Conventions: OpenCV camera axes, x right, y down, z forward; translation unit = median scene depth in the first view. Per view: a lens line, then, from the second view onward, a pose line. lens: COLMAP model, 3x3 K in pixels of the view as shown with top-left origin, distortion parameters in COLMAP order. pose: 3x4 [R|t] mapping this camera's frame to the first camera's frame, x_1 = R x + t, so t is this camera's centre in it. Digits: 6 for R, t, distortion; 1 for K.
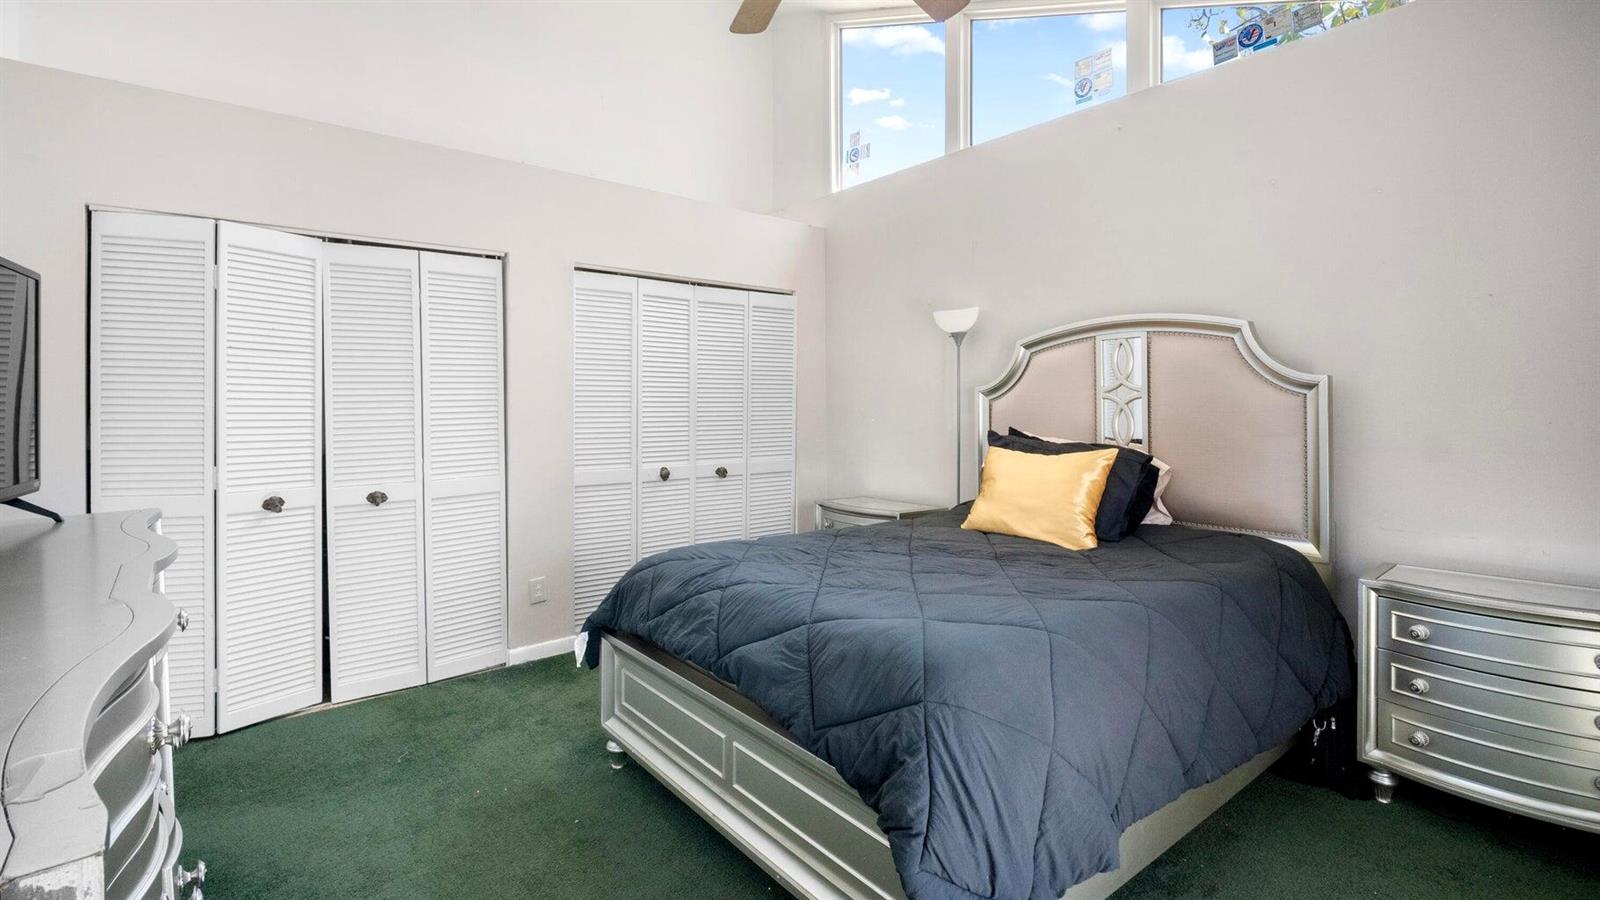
lens RADIAL K [[734.6, 0, 804.0], [0, 734.6, 446.2], [0, 0, 1]] dist [-0.001598, -0.000087]
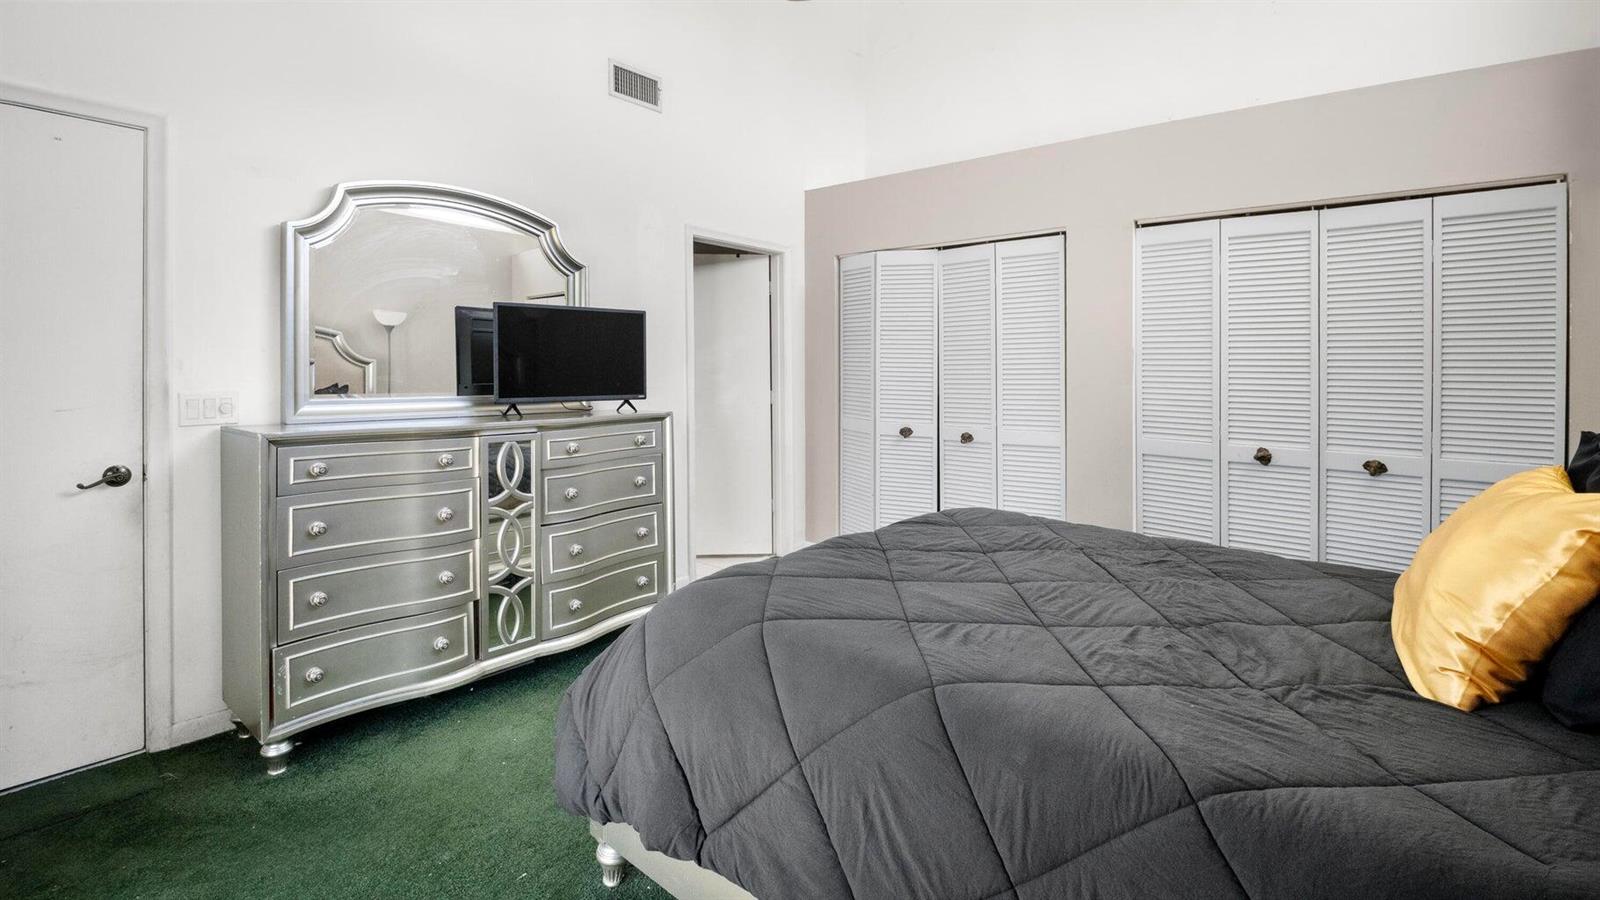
lens RADIAL K [[734.6, 0, 804.0], [0, 734.6, 446.2], [0, 0, 1]] dist [-0.001598, -0.000087]
pose [[0.174658, 0.114744, -0.977920, 0.641592], [-0.060186, 0.992574, 0.105714, -0.035498], [0.982788, 0.040393, 0.180267, 0.451848]]
